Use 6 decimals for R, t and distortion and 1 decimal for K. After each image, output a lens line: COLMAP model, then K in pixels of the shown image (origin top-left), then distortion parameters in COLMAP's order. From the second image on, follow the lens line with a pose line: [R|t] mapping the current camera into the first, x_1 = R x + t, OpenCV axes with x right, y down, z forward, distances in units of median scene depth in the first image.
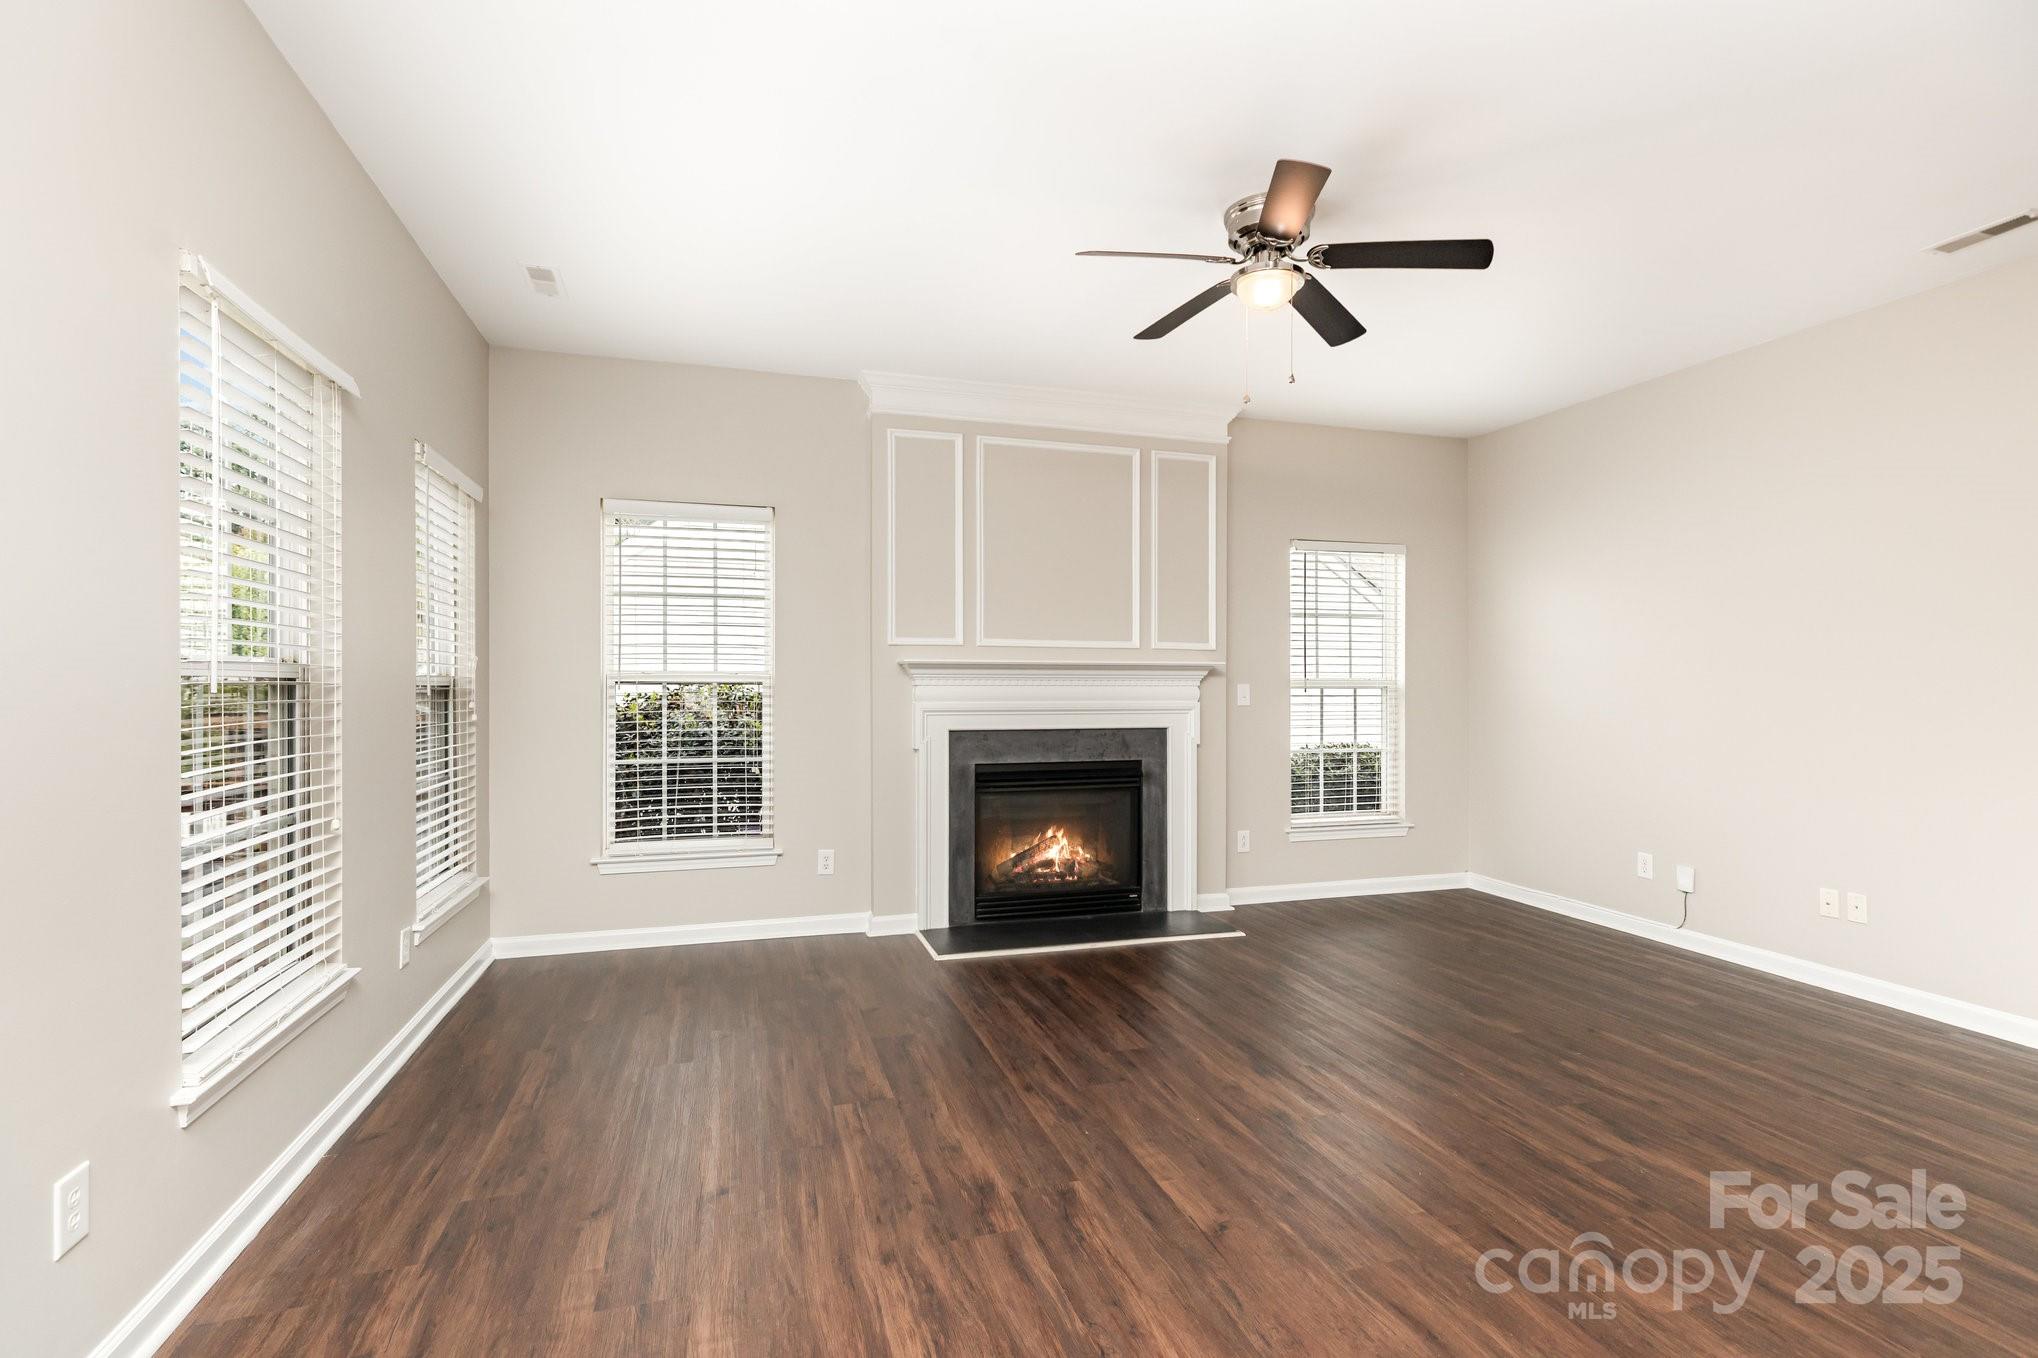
lens RADIAL K [[931.9, 0, 1014.6], [0, 931.9, 680.5], [0, 0, 1]] dist [-0.012035, 0.000470]
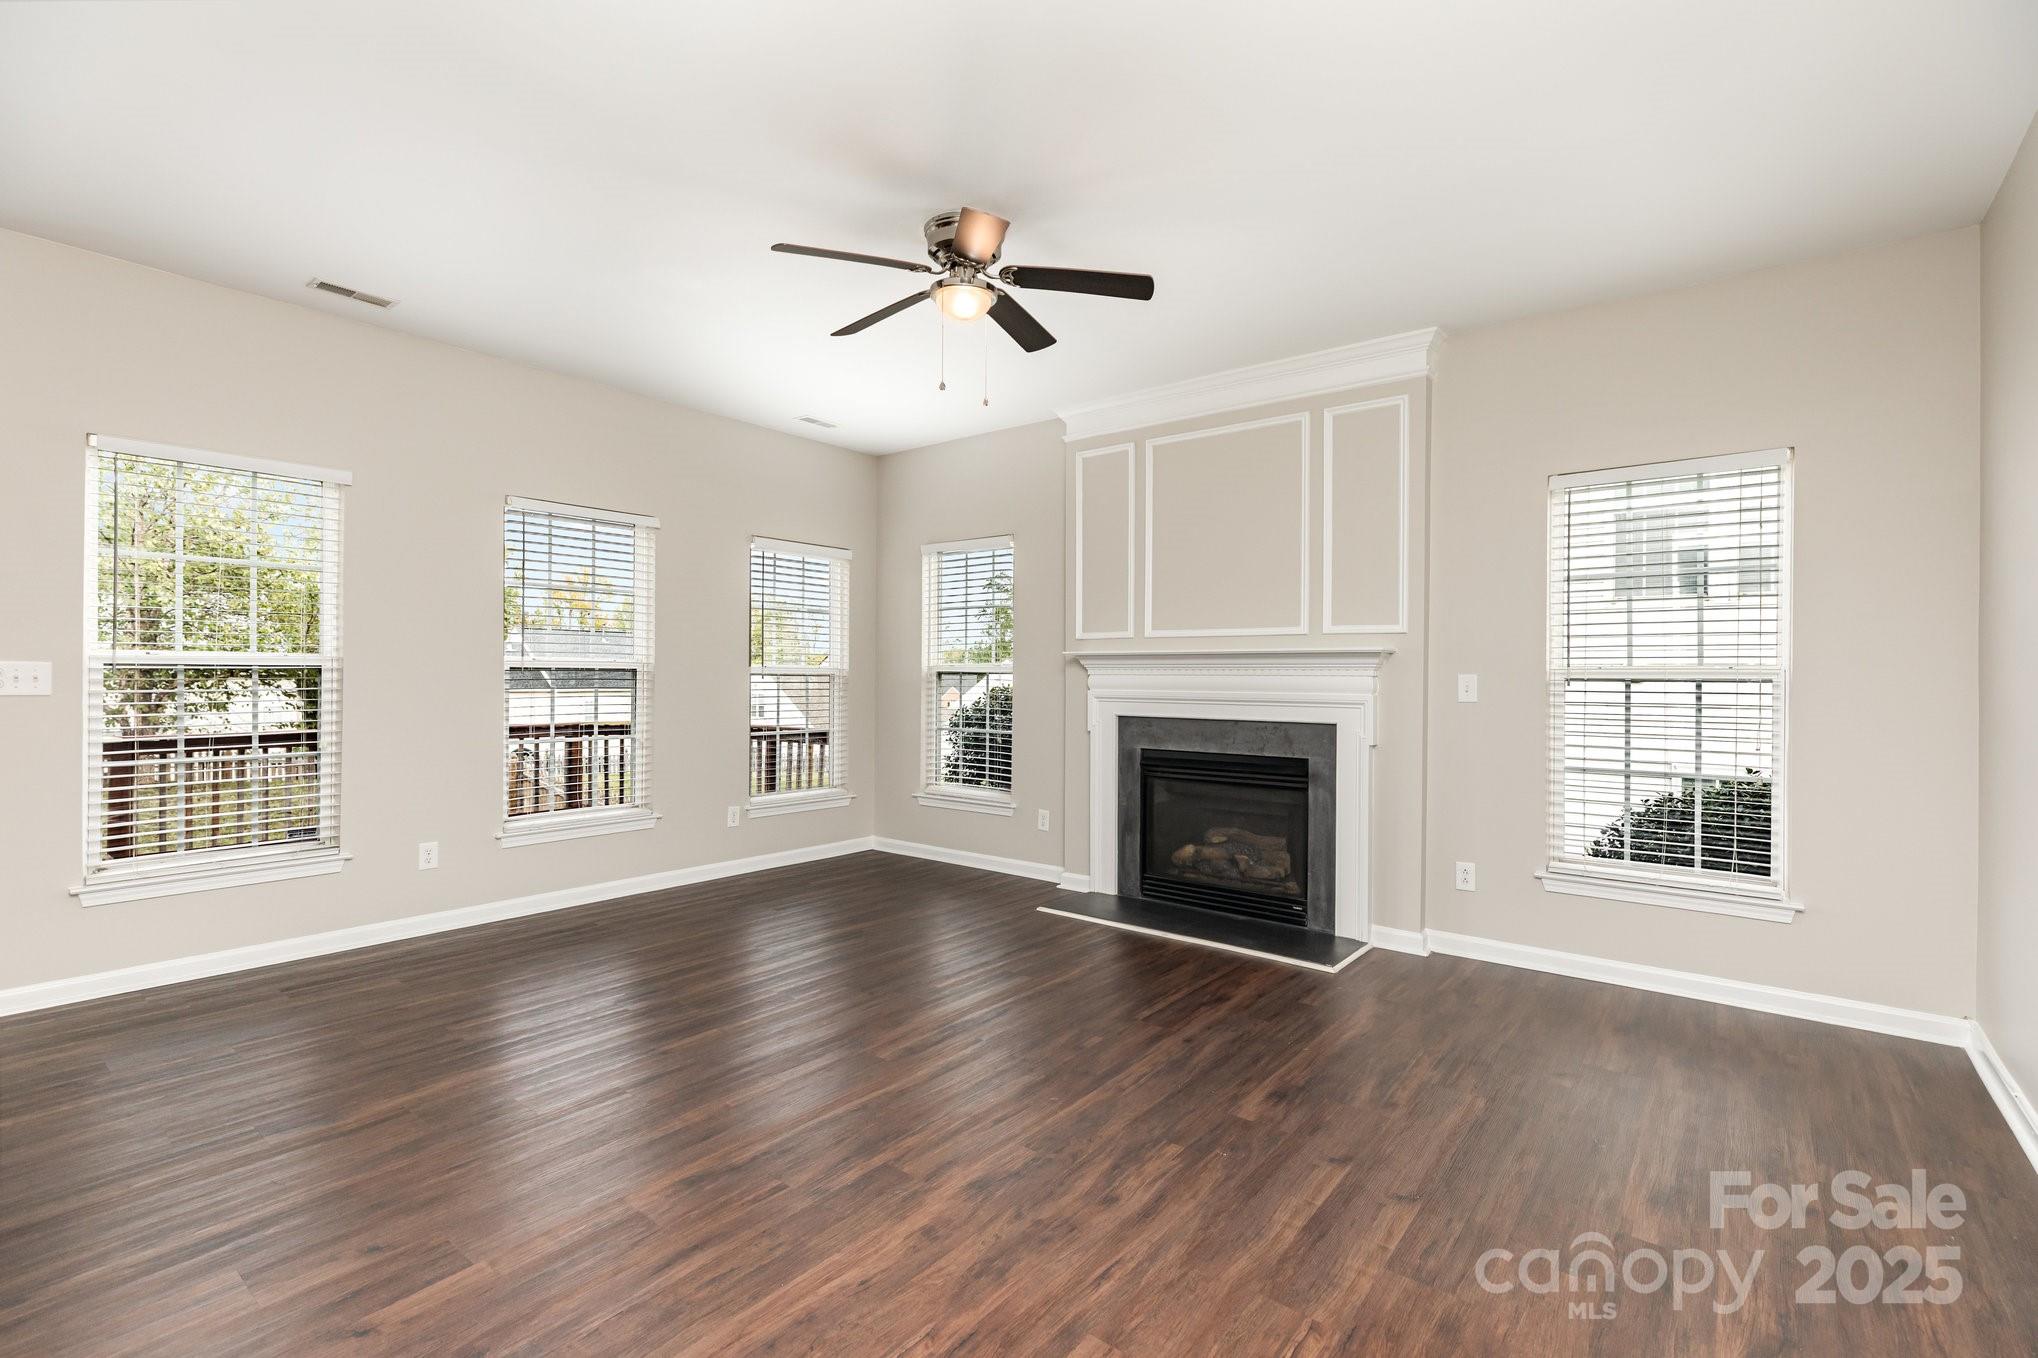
lens RADIAL K [[931.9, 0, 999.8], [0, 931.9, 677.7], [0, 0, 1]] dist [-0.012035, 0.000470]
pose [[0.555048, 0.001272, -0.831818, 0.721786], [-0.007473, 0.999966, -0.003457, 0.013154], [0.831785, 0.008135, 0.555038, 0.259739]]
